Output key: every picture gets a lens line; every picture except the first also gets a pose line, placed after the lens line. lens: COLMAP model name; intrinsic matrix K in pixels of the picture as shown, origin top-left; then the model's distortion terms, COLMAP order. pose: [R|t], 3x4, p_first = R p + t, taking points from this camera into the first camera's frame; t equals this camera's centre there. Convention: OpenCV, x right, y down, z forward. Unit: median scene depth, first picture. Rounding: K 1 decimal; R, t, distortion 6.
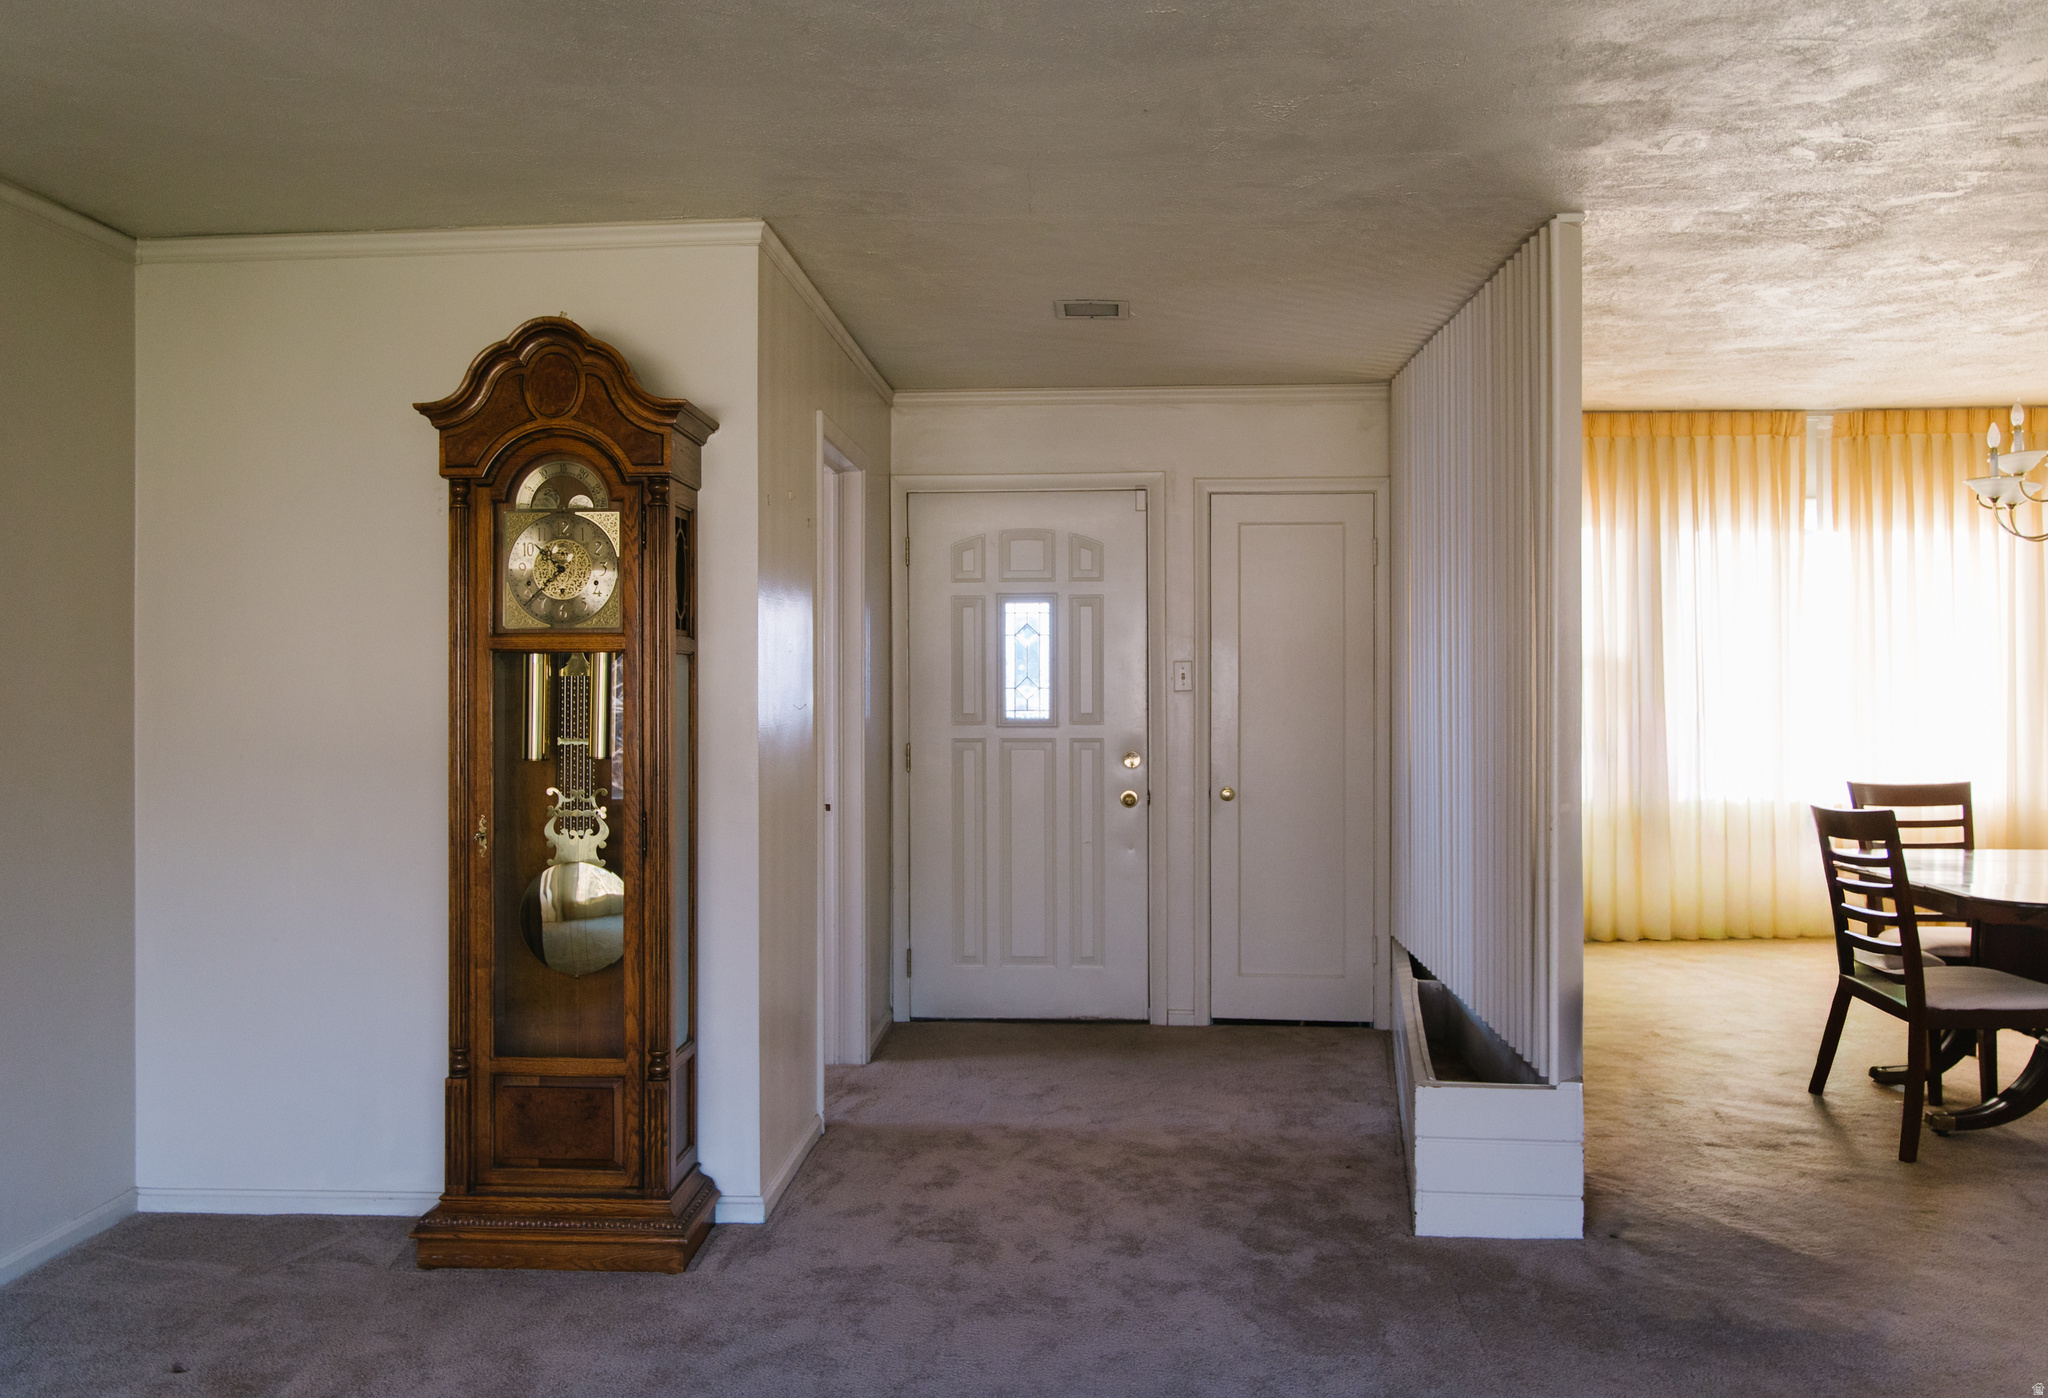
lens RADIAL K [[1647.9, 0, 1023.9], [0, 1647.9, 683.4], [0, 0, 1]] dist [-0.001084, 0.007769]
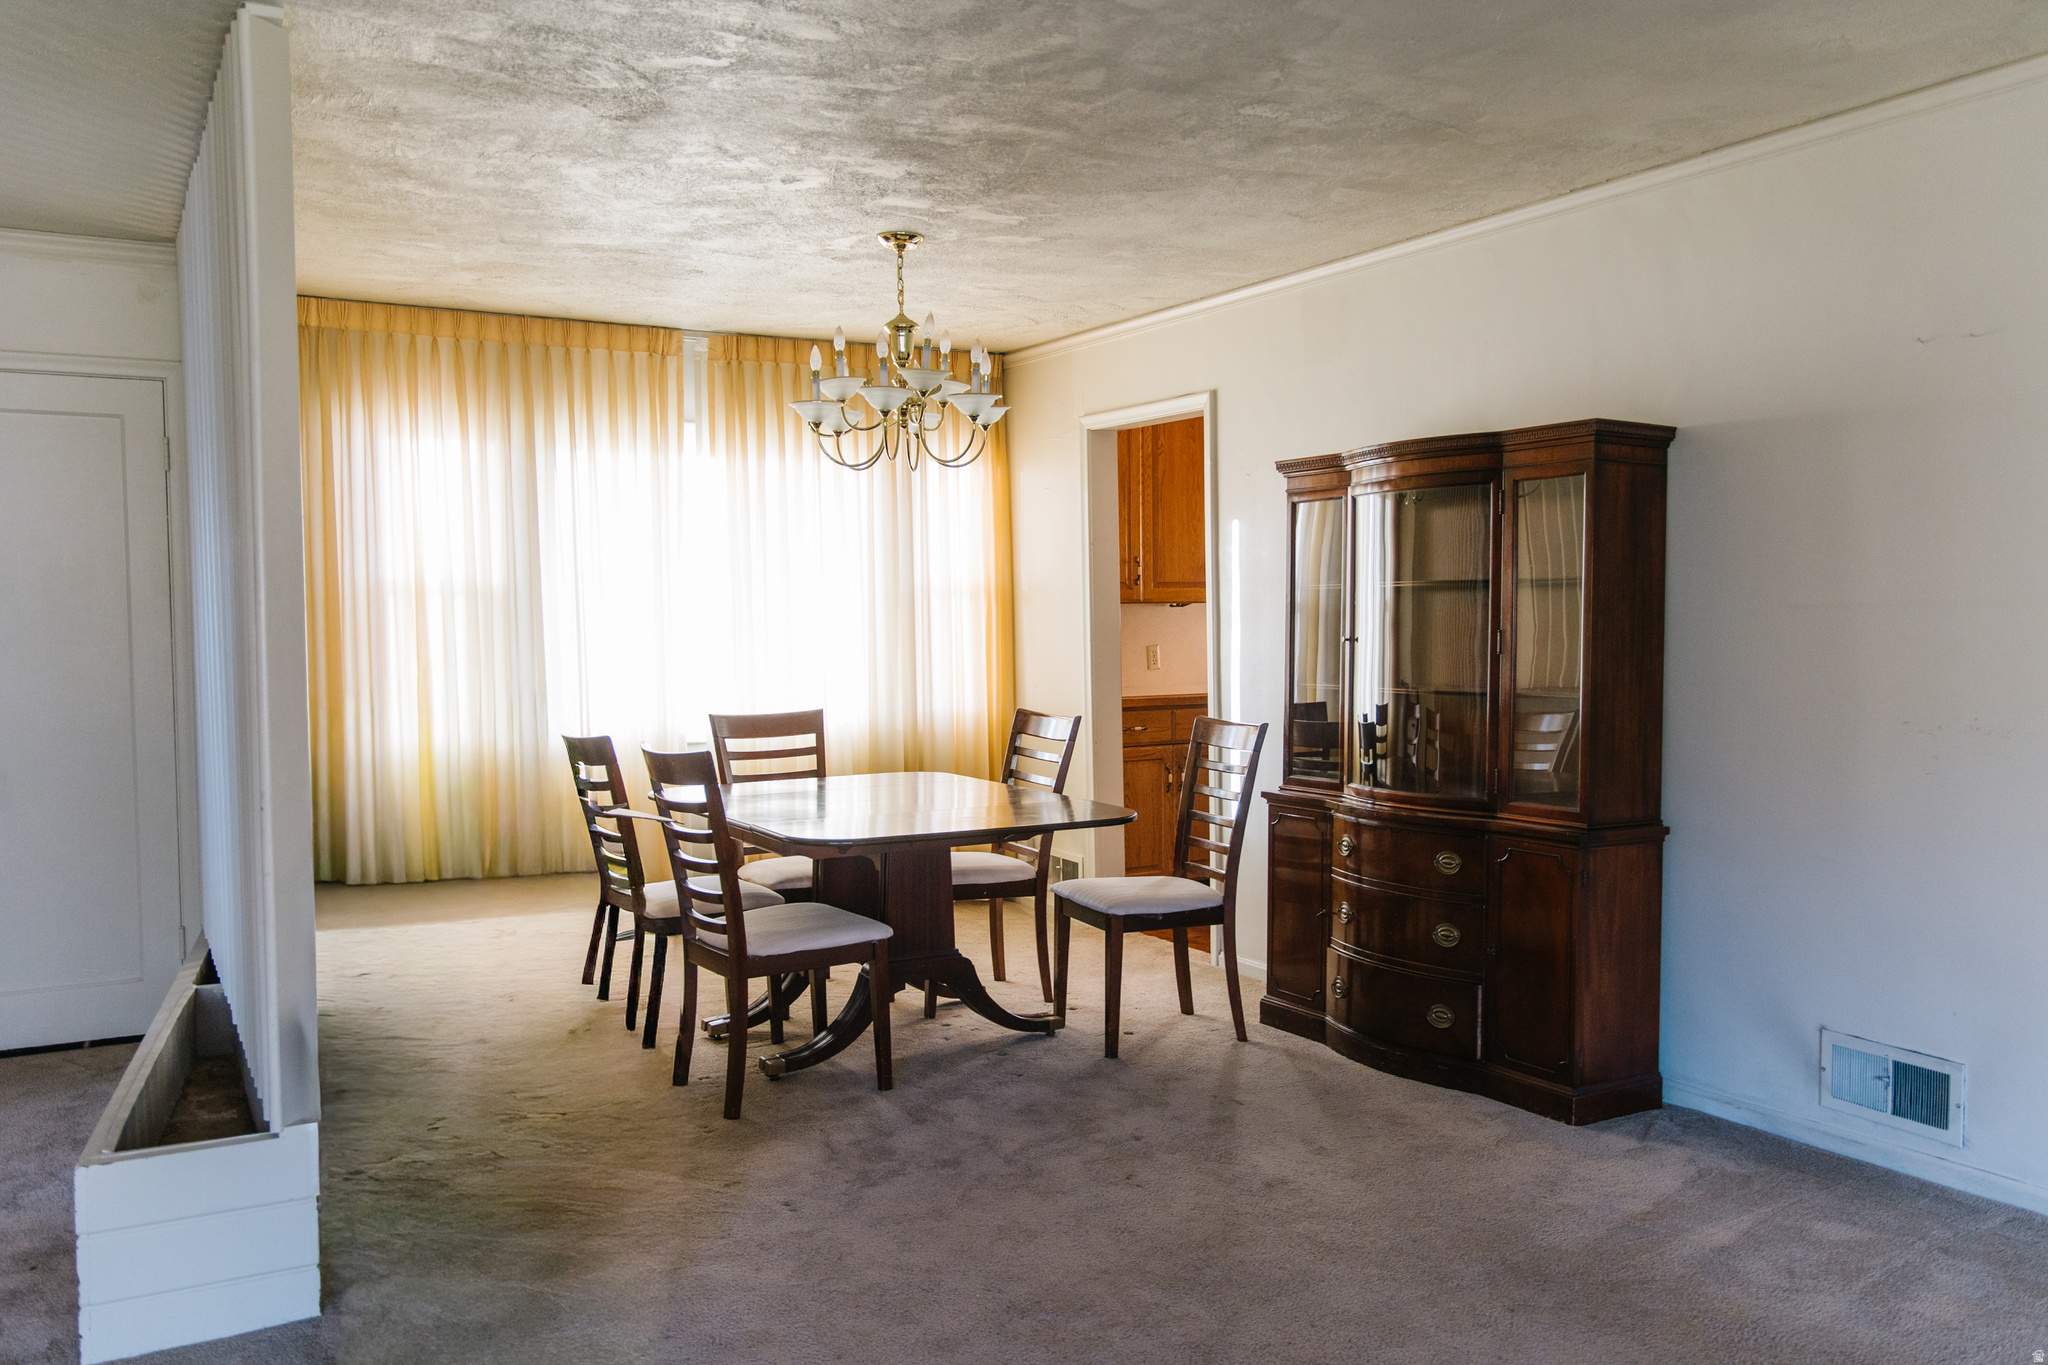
lens RADIAL K [[1619.5, 0, 1024.0], [0, 1619.5, 682.5], [0, 0, 1]] dist [0.045531, -0.000375]
pose [[0.832377, -0.033201, 0.553214, 0.153186], [0.008258, 0.998836, 0.047519, -0.003656], [-0.554148, -0.034986, 0.831683, 0.126701]]
